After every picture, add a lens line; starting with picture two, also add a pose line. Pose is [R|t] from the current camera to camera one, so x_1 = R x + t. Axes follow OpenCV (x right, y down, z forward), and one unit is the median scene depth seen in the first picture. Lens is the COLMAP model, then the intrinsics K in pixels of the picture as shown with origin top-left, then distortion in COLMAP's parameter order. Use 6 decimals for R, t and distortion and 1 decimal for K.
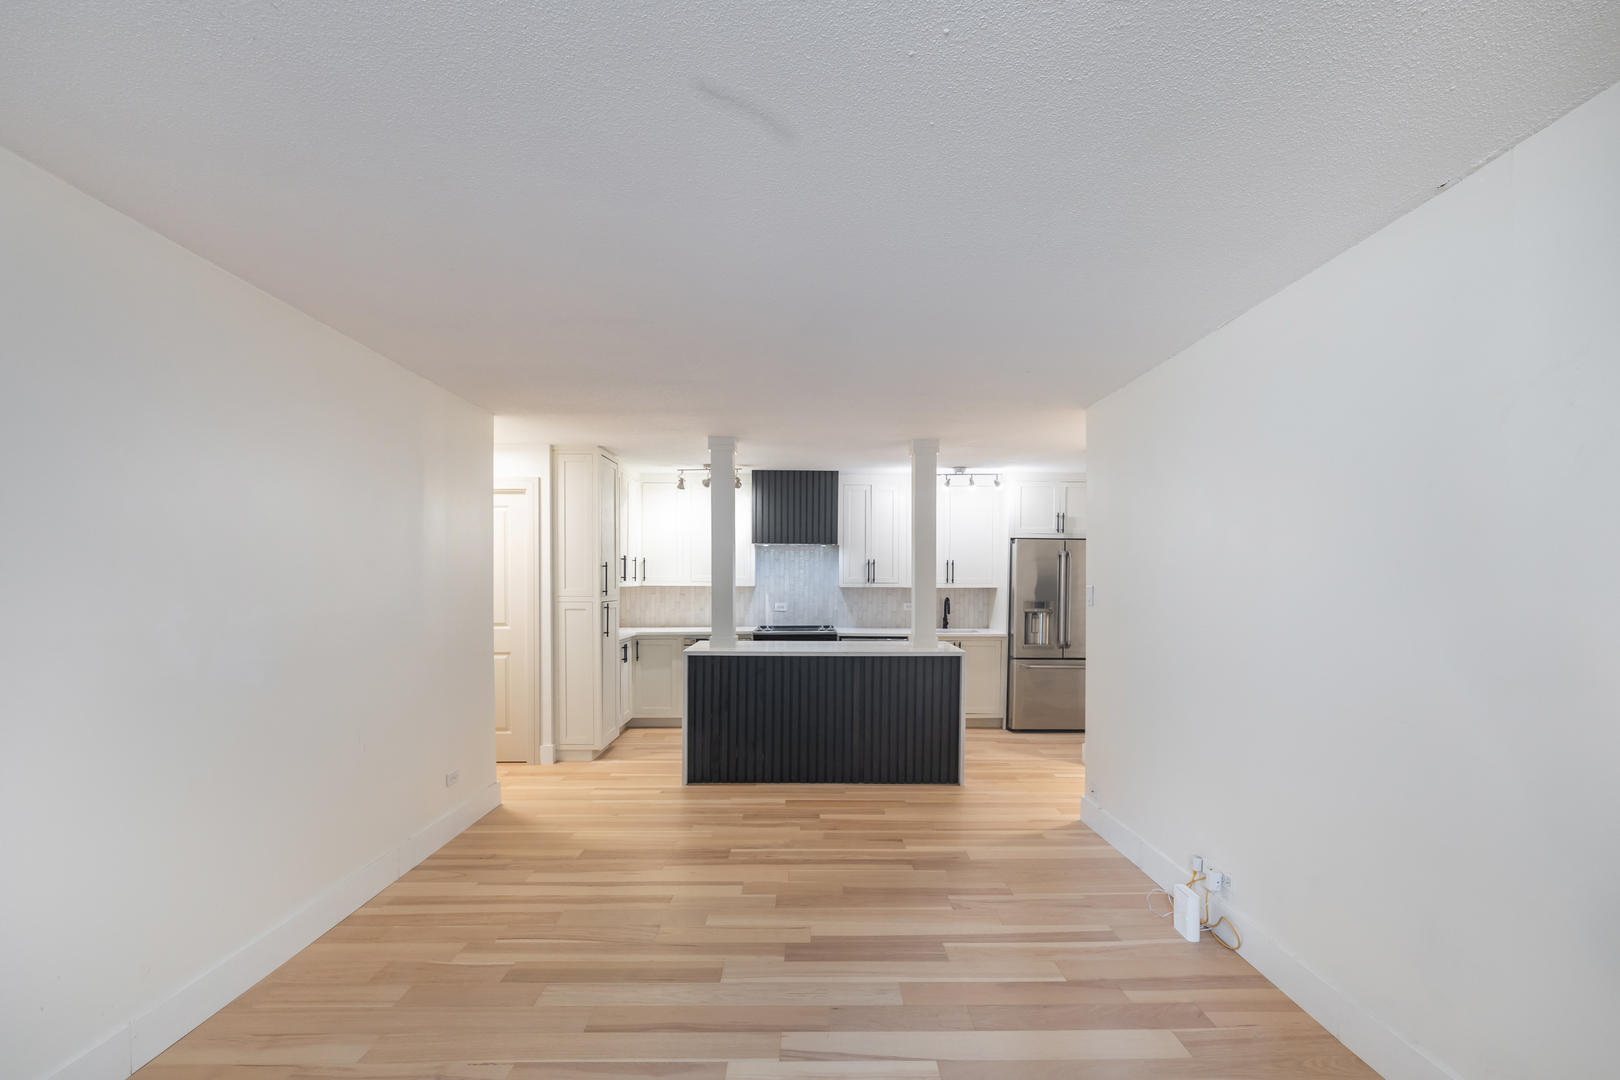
lens RADIAL K [[673.4, 0, 804.0], [0, 673.4, 593.6], [0, 0, 1]] dist [-0.000553, 0.000105]
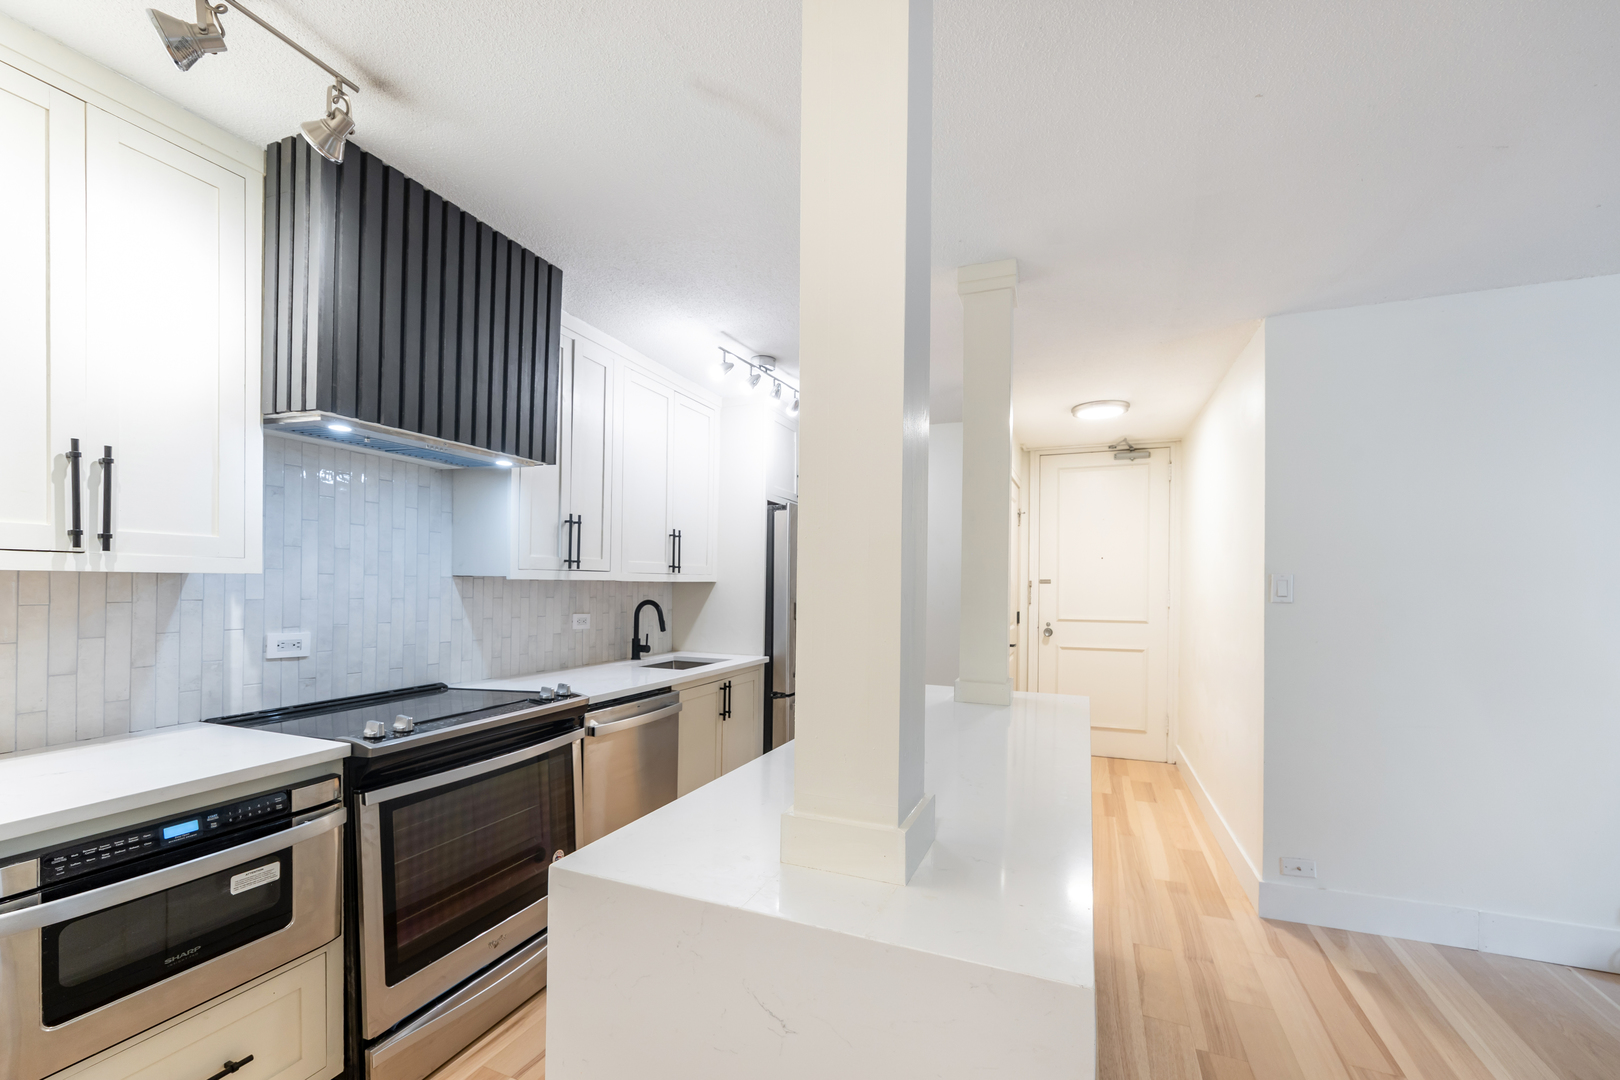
lens RADIAL K [[673.4, 0, 804.0], [0, 673.4, 593.6], [0, 0, 1]] dist [-0.000553, 0.000105]
pose [[0.387508, -0.014052, 0.921759, -0.245310], [0.016721, 0.999826, 0.008212, -0.001924], [-0.921715, 0.012230, 0.387675, 0.732126]]
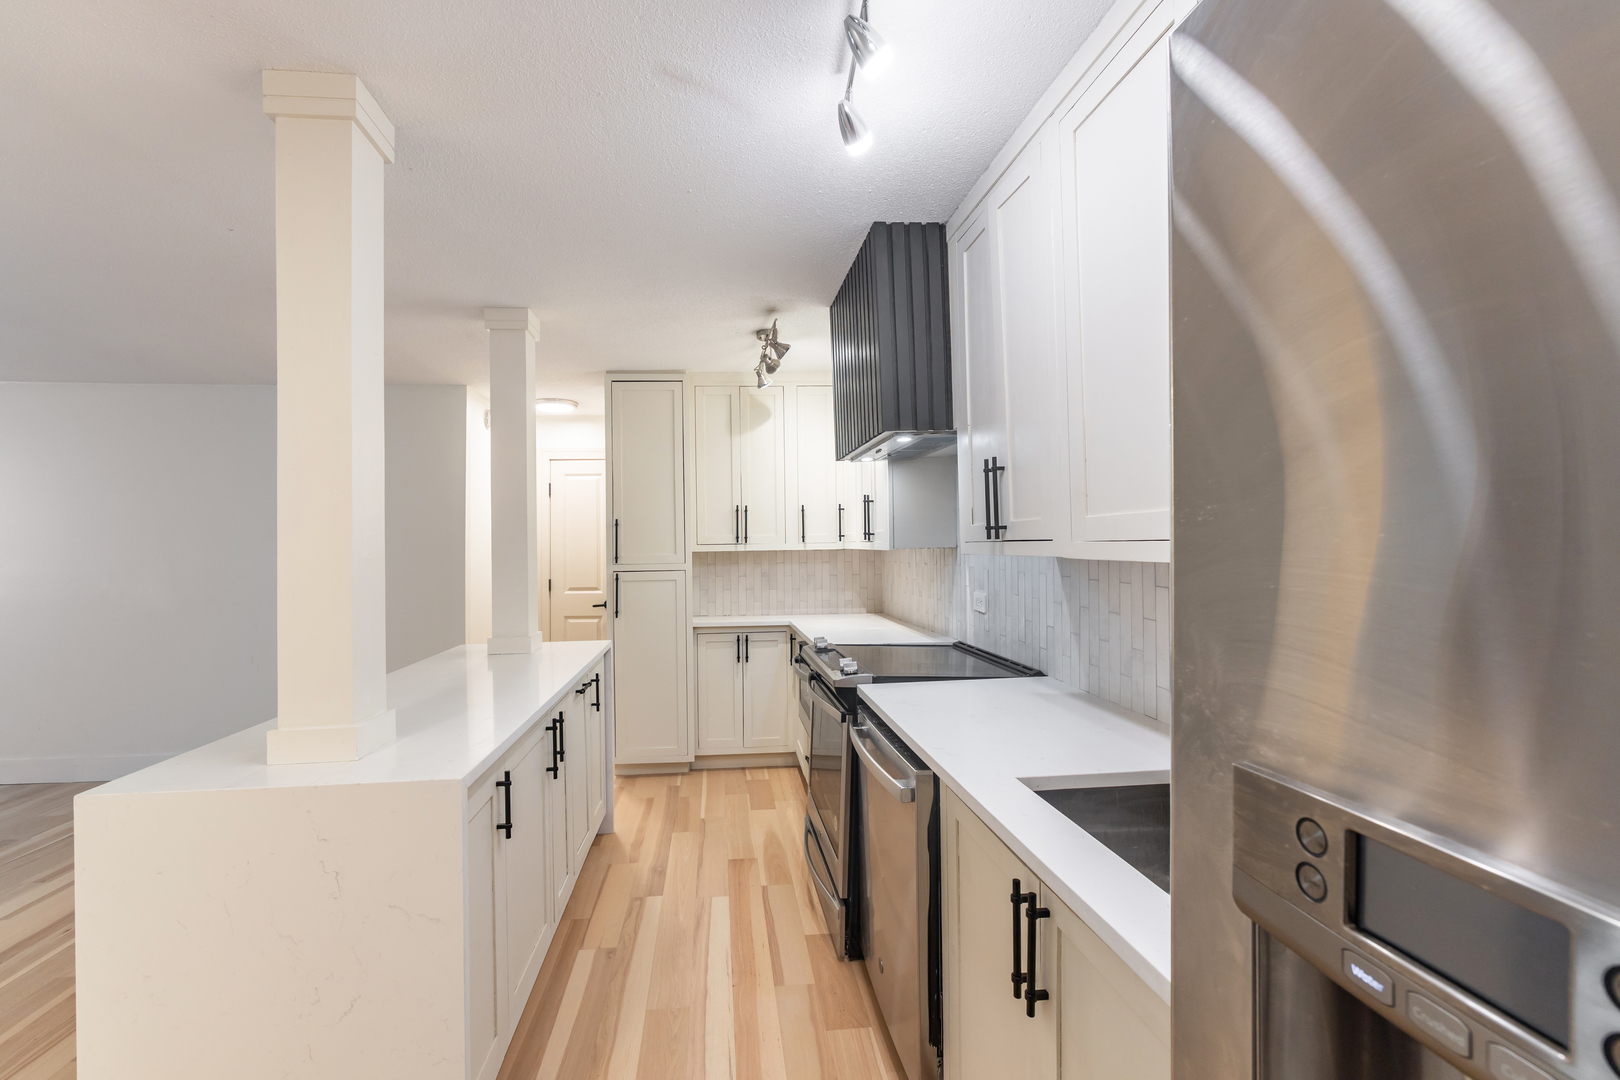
lens RADIAL K [[670.0, 0, 755.1], [0, 670.0, 550.9], [0, 0, 1]] dist [-0.001852, -0.000003]
pose [[0.064549, 0.004364, -0.997905, 0.391349], [-0.005102, 0.999979, 0.004043, -0.012625], [0.997902, 0.004830, 0.064570, 0.919898]]
